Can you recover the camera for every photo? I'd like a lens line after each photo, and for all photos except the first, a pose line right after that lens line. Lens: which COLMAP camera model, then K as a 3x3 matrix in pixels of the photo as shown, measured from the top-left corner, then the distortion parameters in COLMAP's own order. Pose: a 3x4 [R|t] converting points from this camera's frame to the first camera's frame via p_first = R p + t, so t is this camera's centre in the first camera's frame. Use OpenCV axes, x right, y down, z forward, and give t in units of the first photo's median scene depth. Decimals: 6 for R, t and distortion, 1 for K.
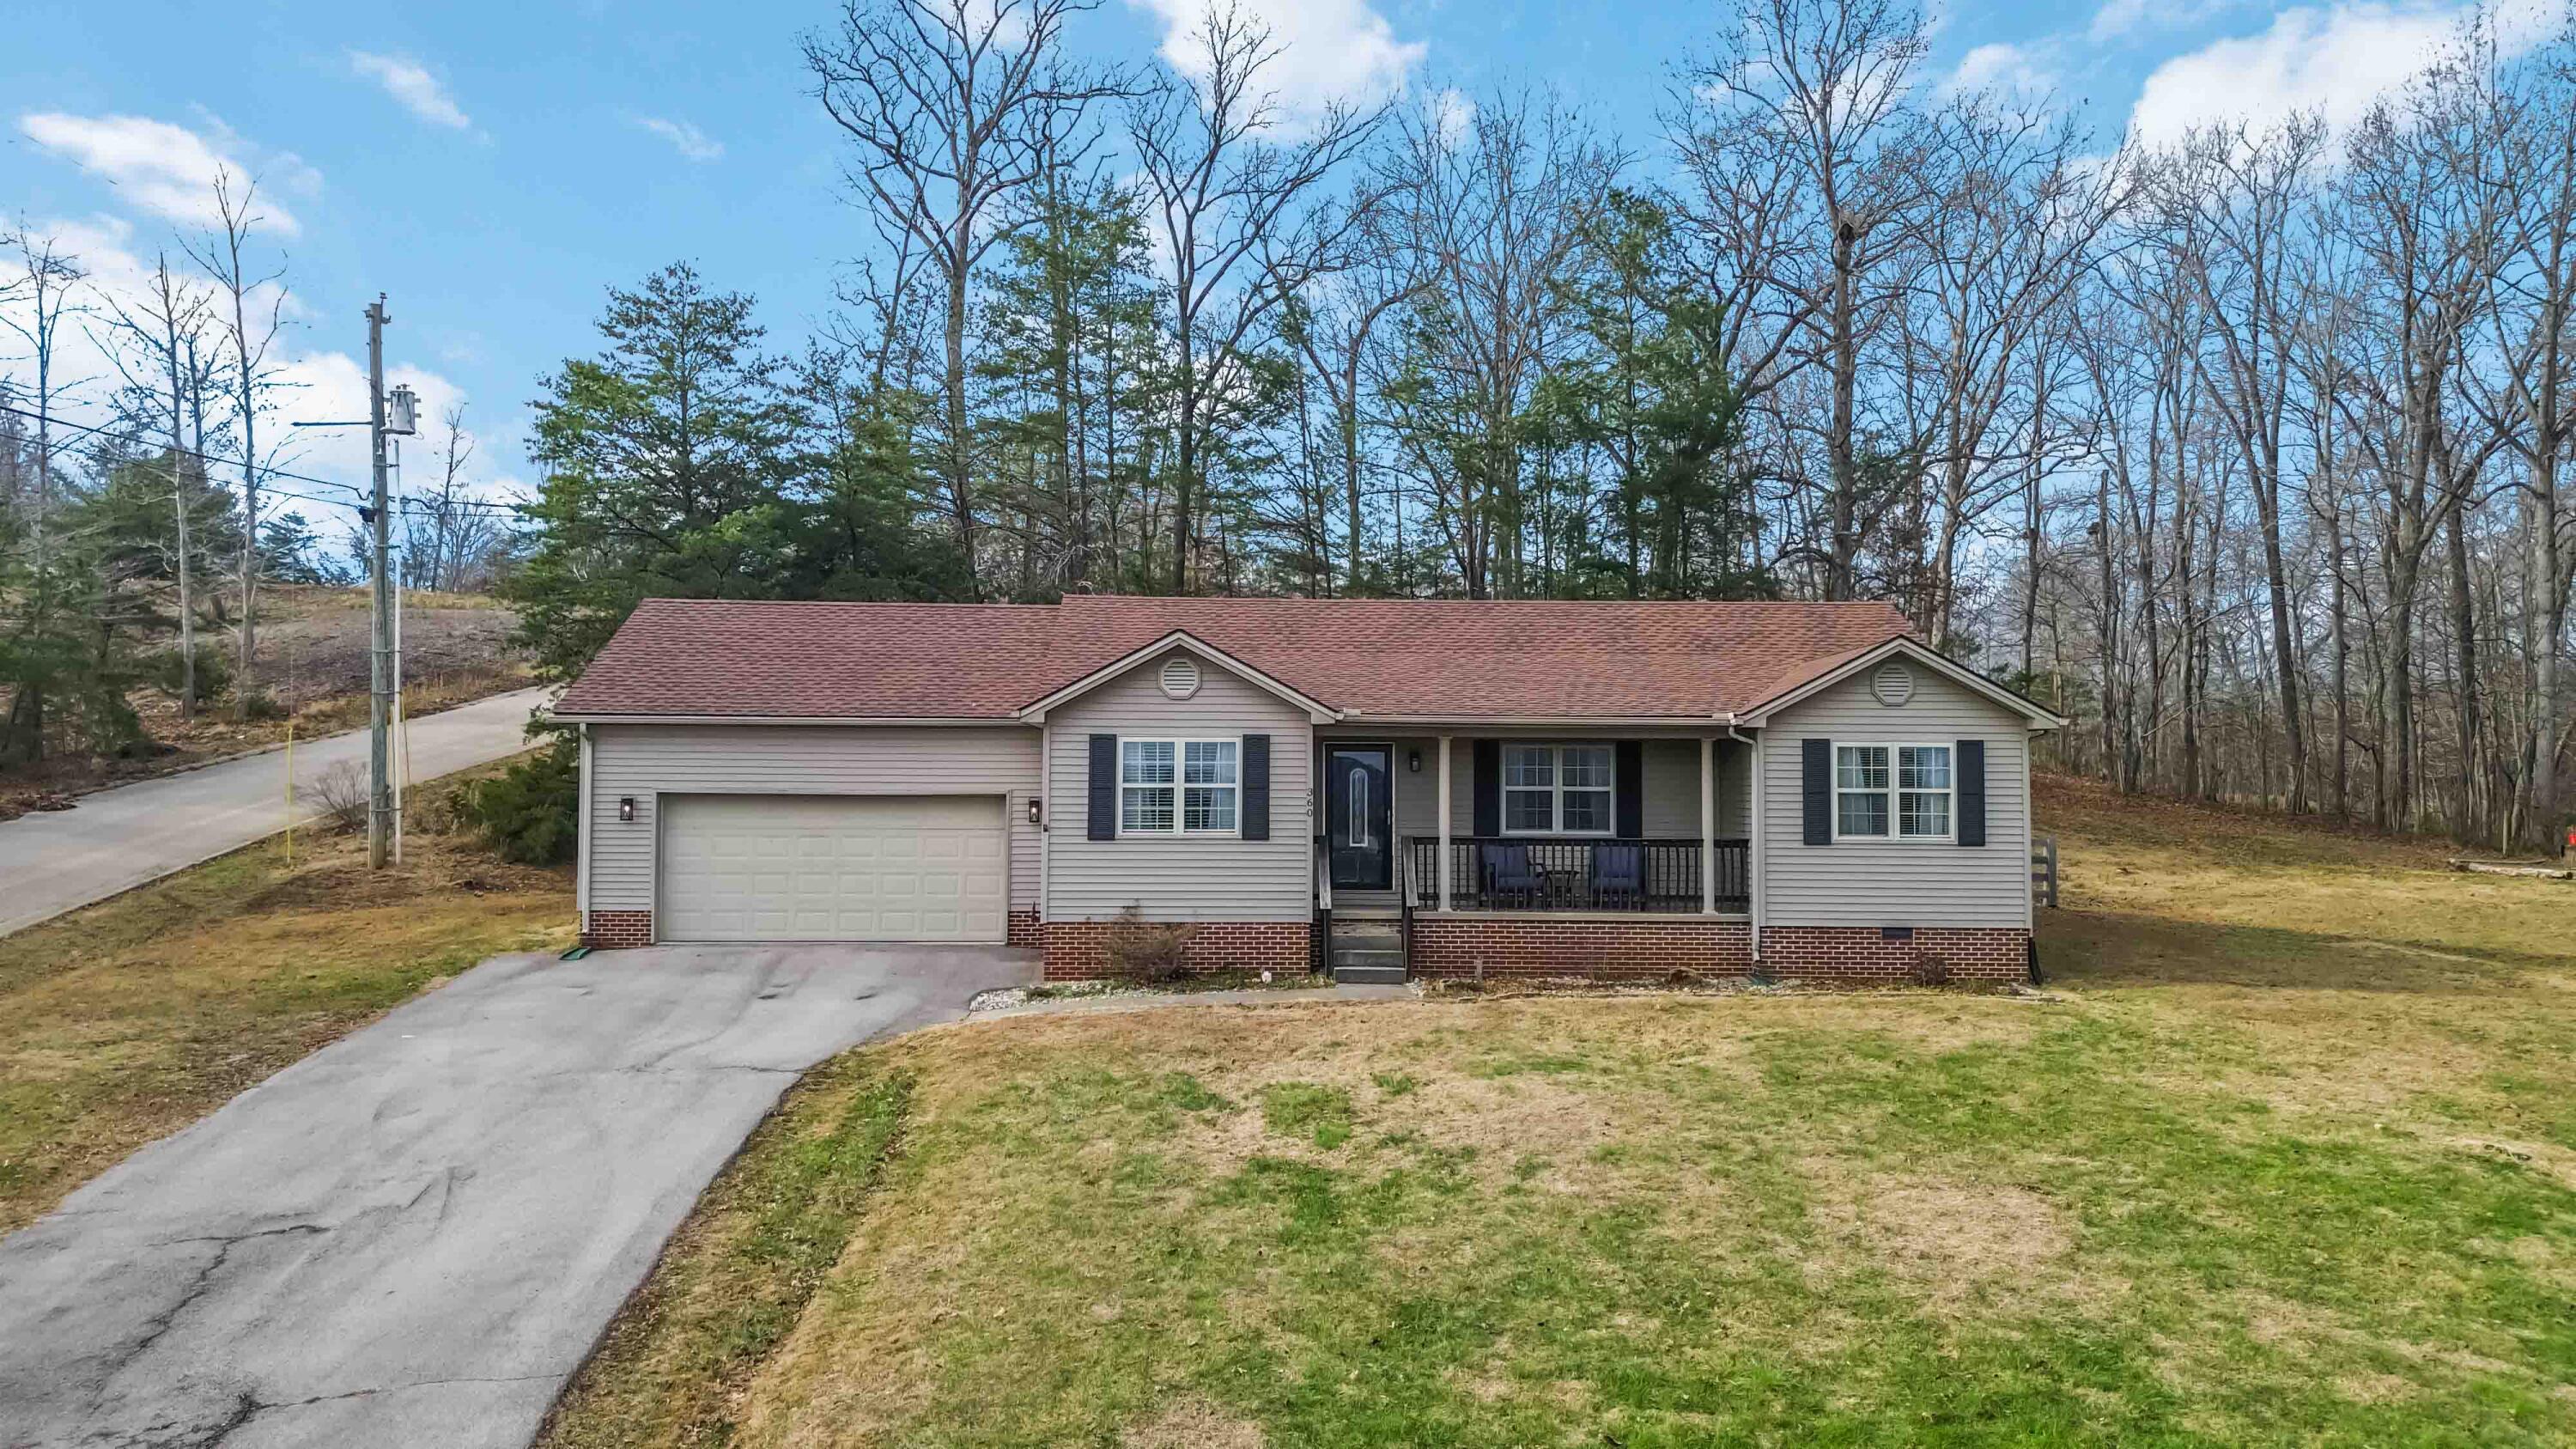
lens RADIAL K [[1791.4, 0, 1288.0], [0, 1791.4, 724.5], [0, 0, 1]] dist [0.052558, -0.001747]
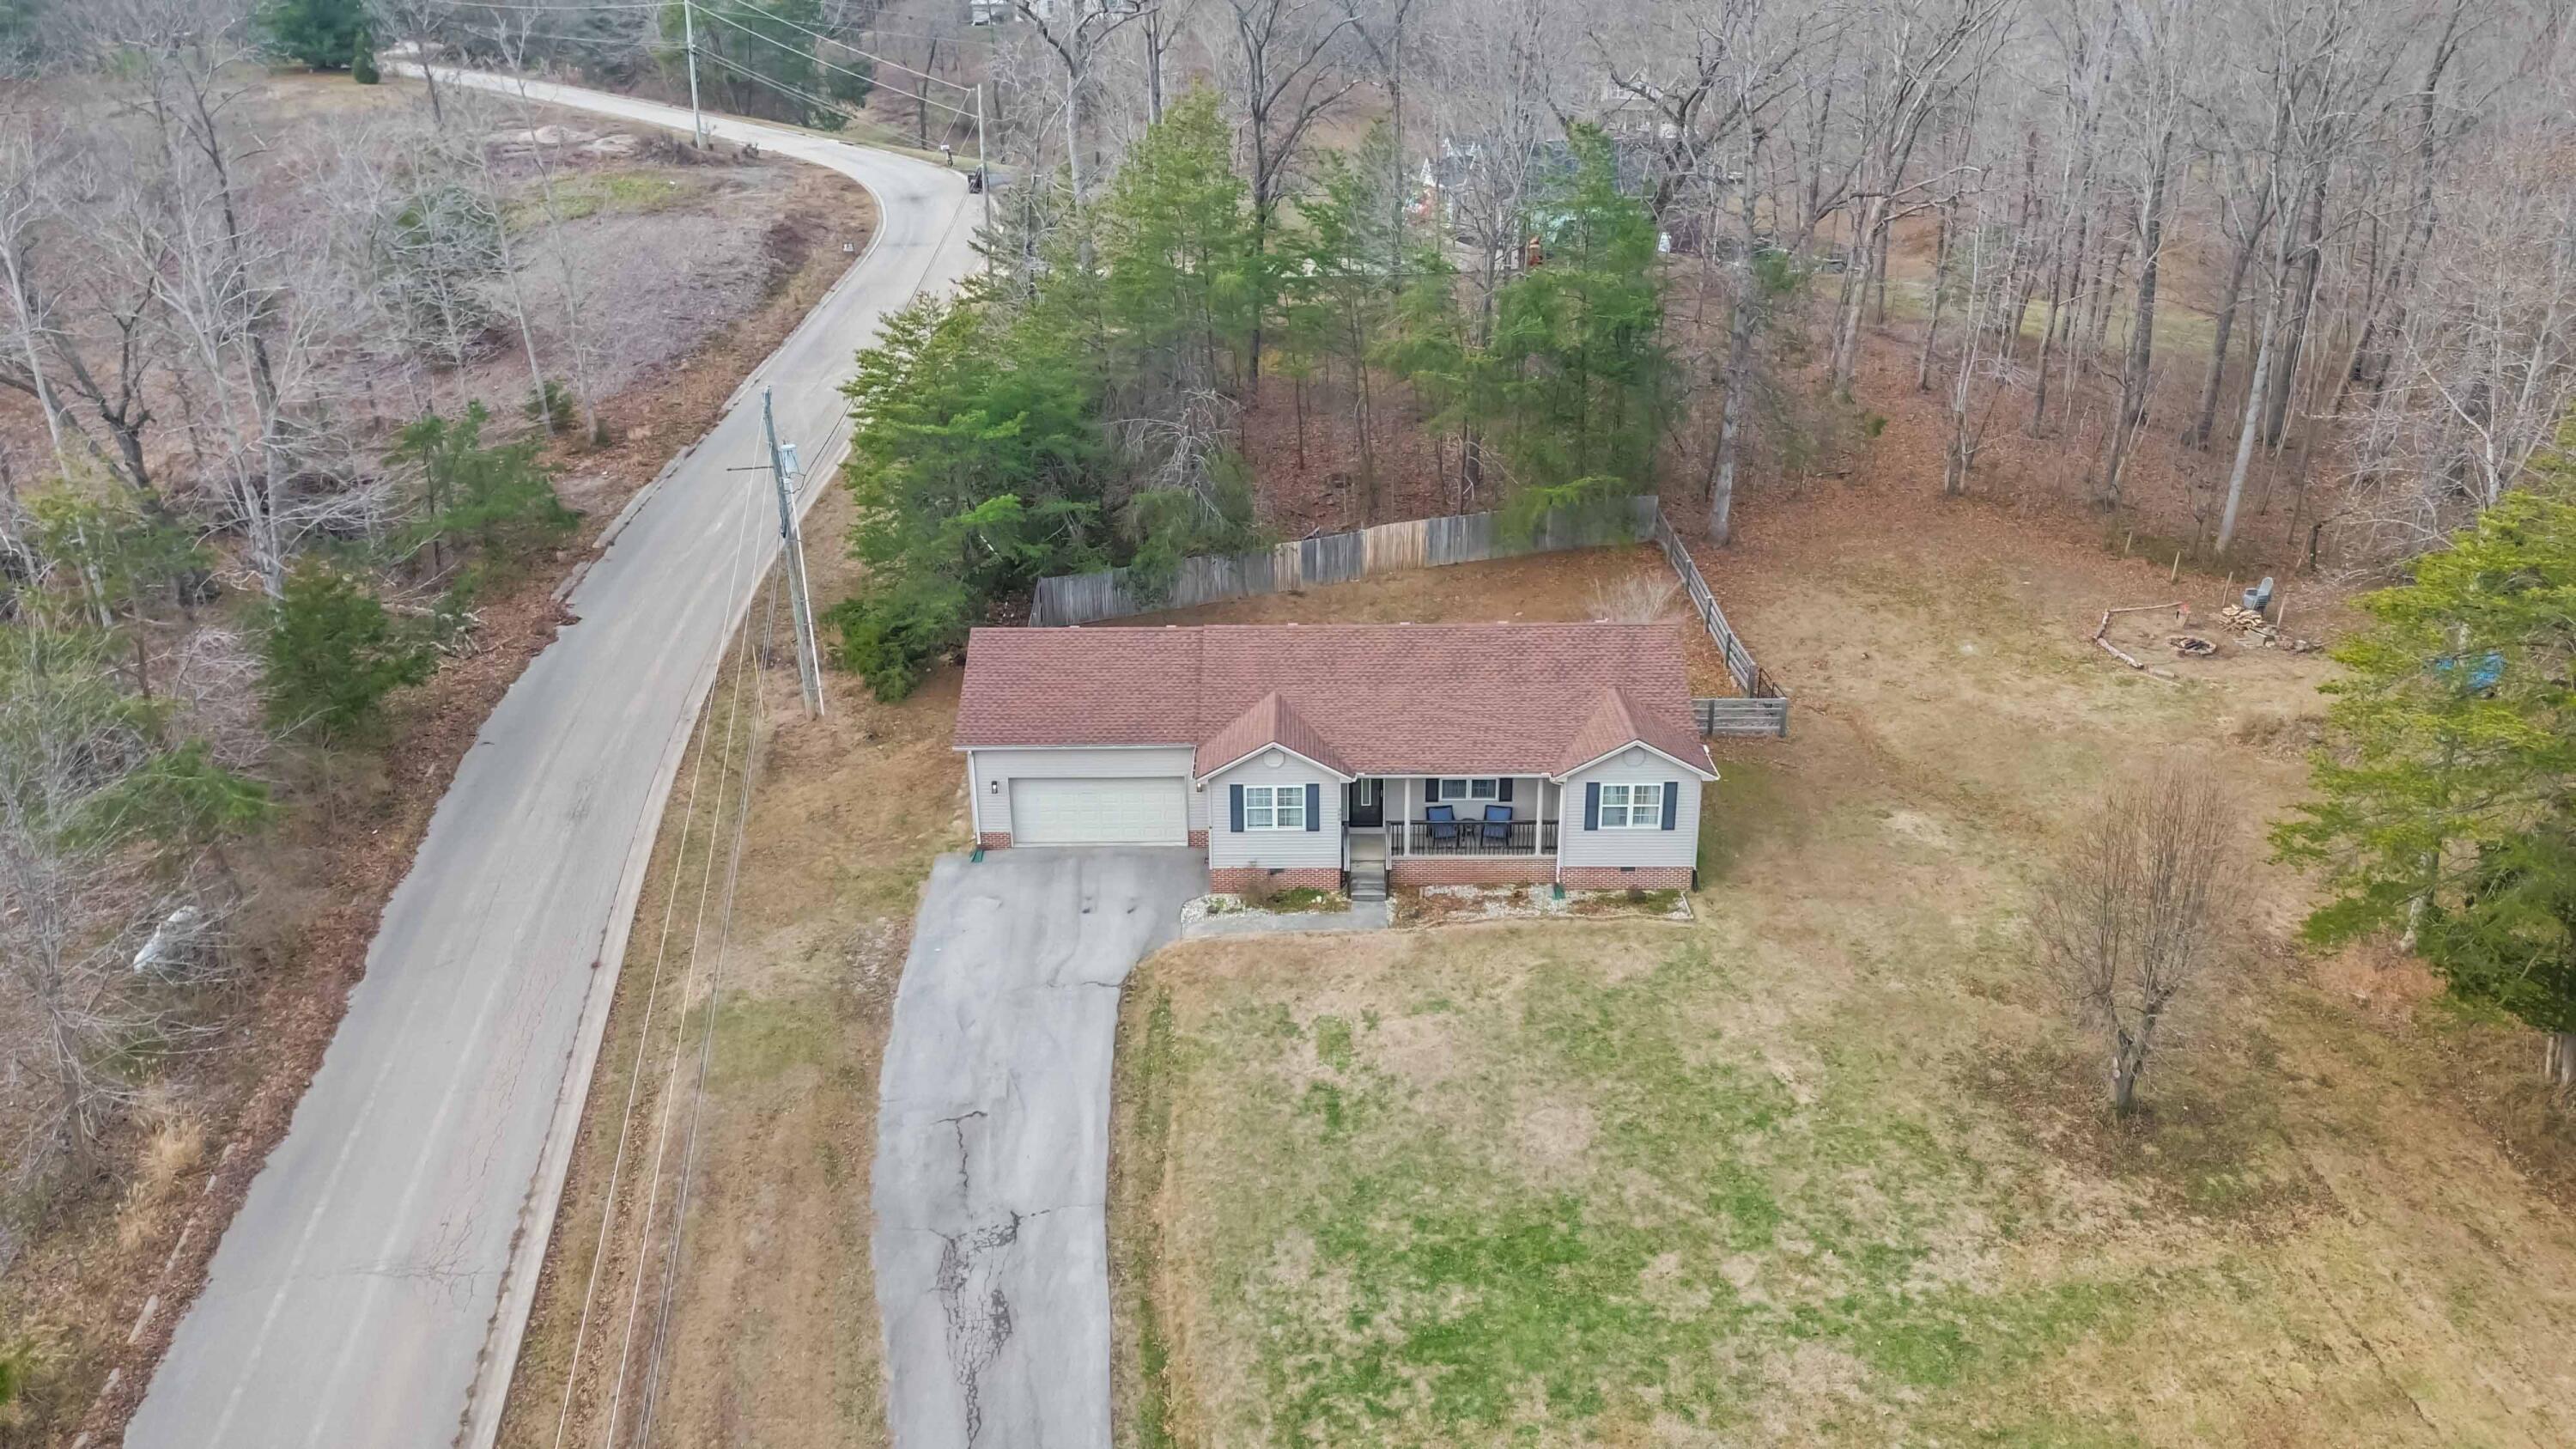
lens RADIAL K [[1791.4, 0, 1288.0], [0, 1791.4, 724.5], [0, 0, 1]] dist [0.052558, -0.001747]
pose [[0.999179, -0.003171, -0.040386, 0.036116], [0.019966, 0.905980, 0.422849, -0.907658], [0.035248, -0.423309, 0.905300, -0.793647]]
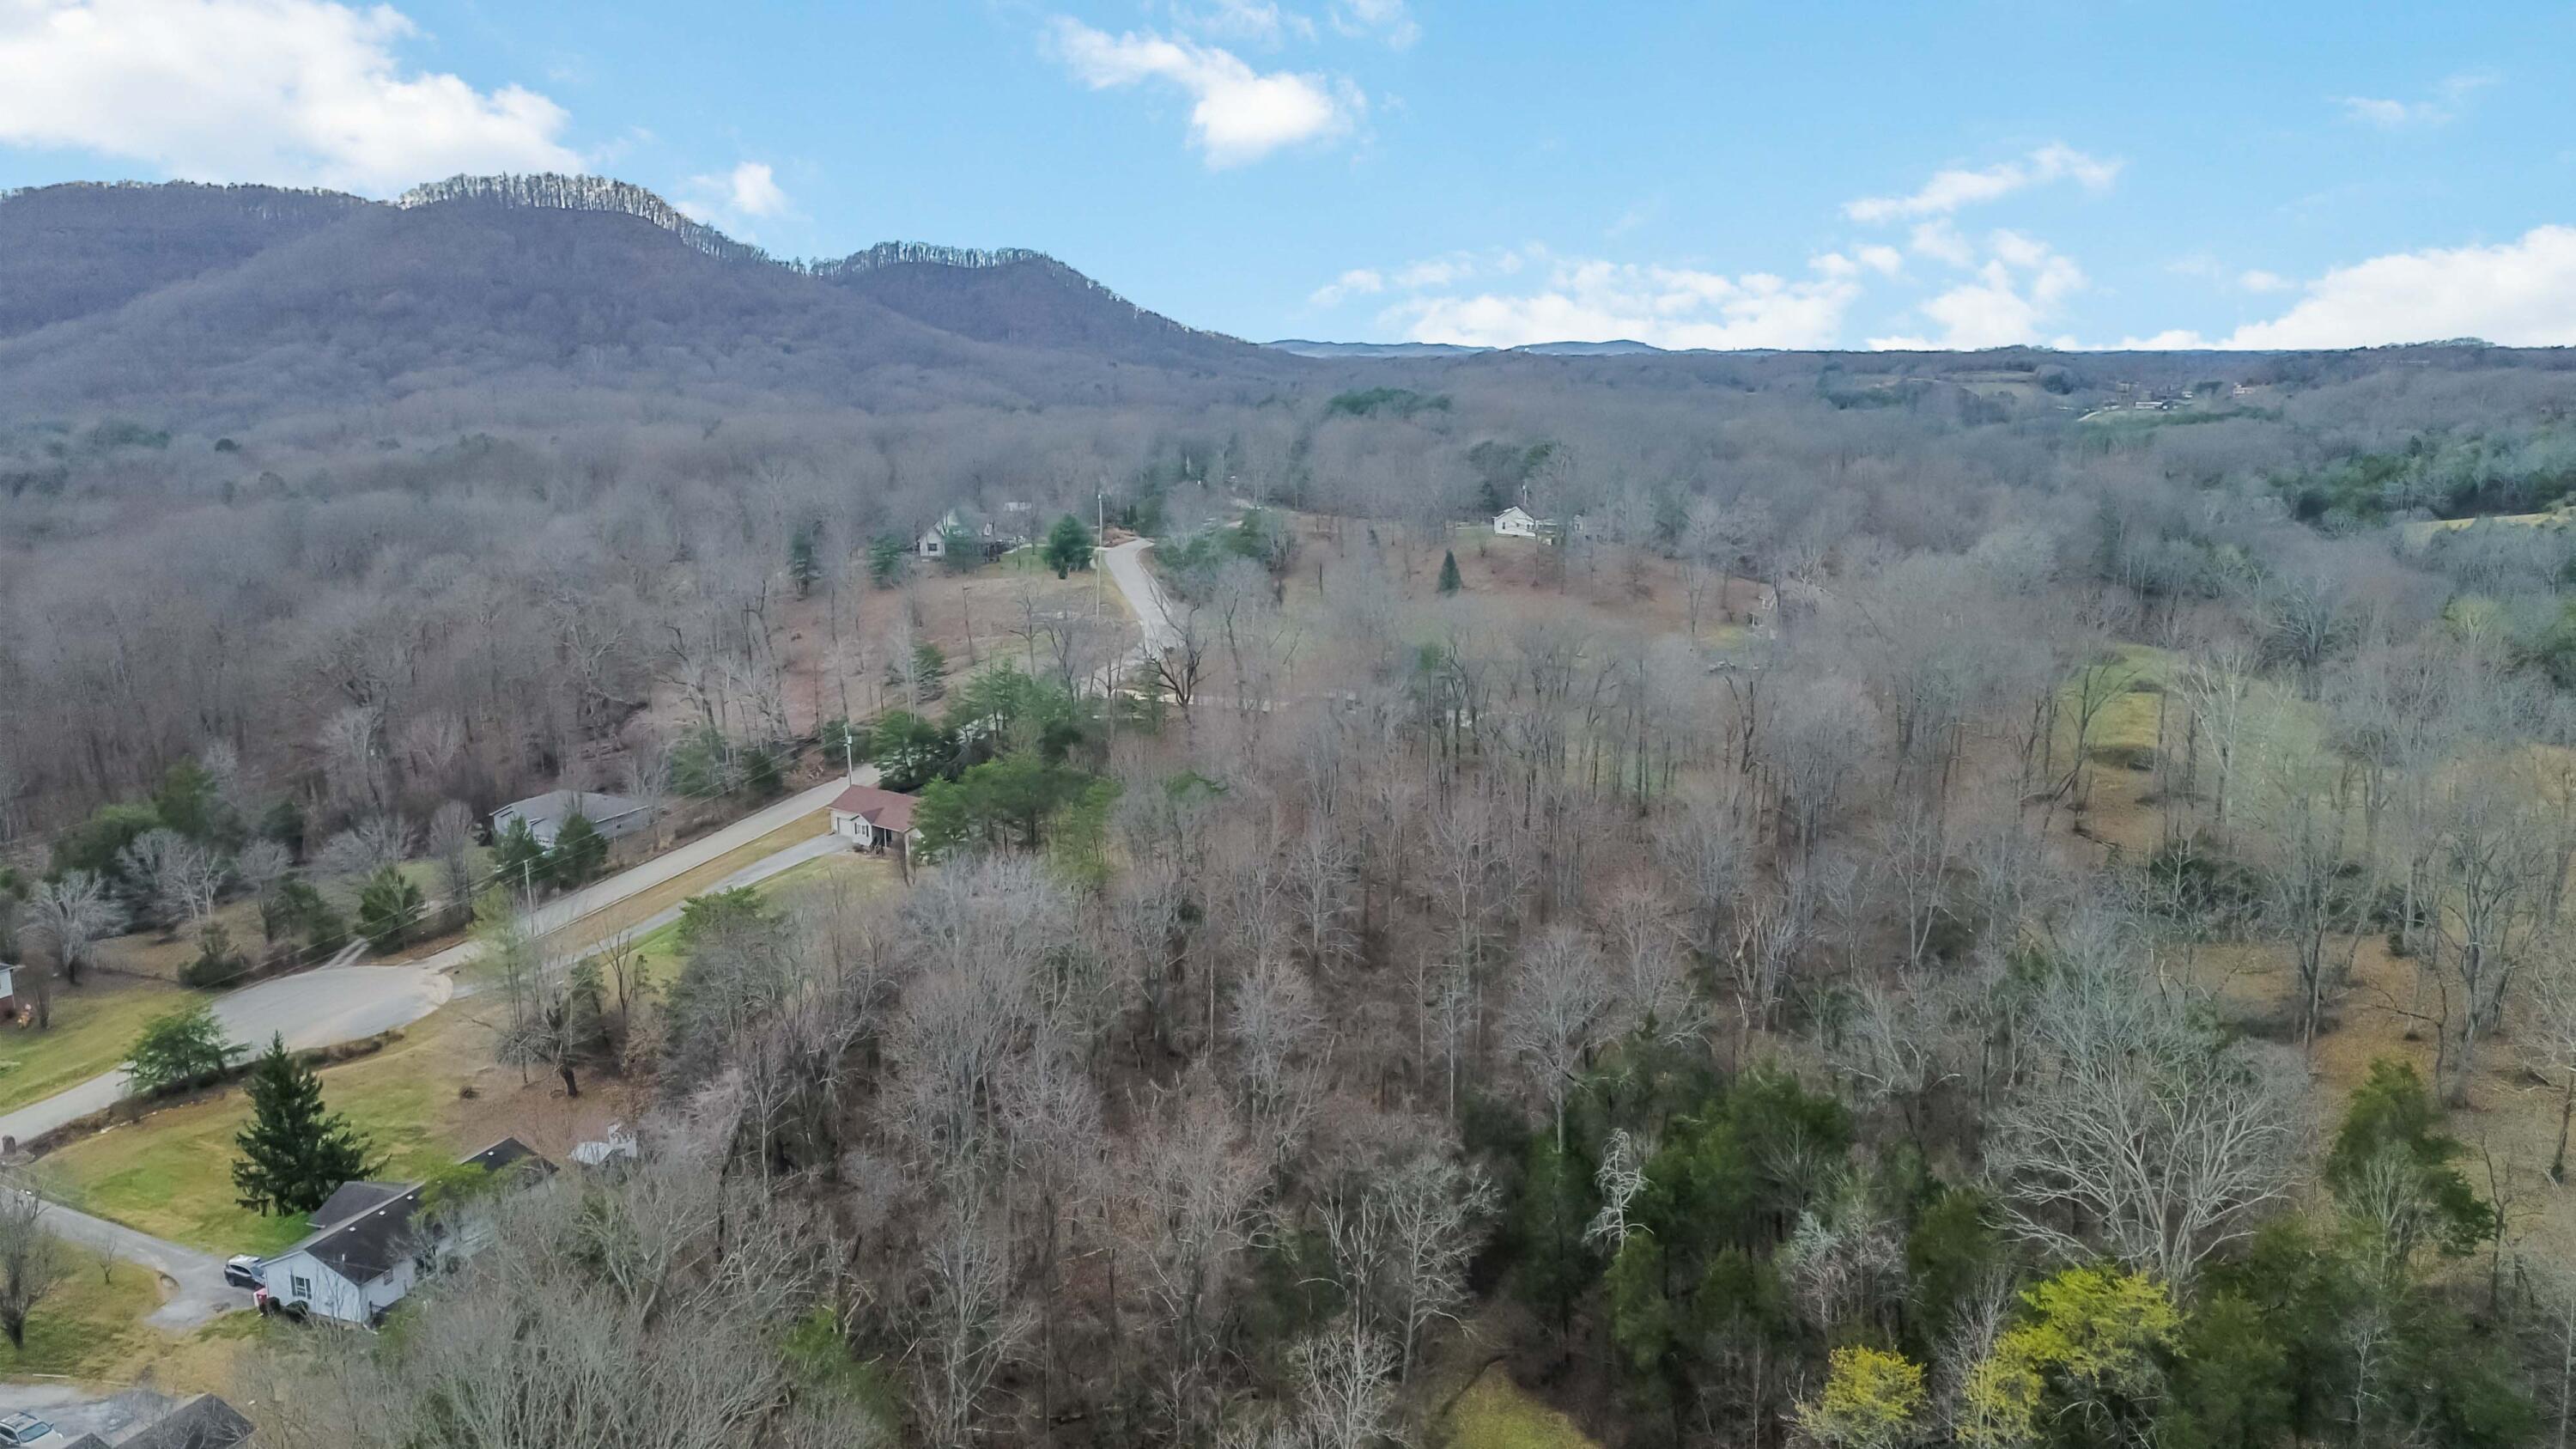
lens RADIAL K [[1791.4, 0, 1288.0], [0, 1791.4, 724.5], [0, 0, 1]] dist [0.052558, -0.001747]
pose [[0.782506, 0.109601, -0.612921, 7.084013], [0.051537, 0.969606, 0.239180, -2.521206], [0.620506, -0.218748, 0.753074, -4.345040]]
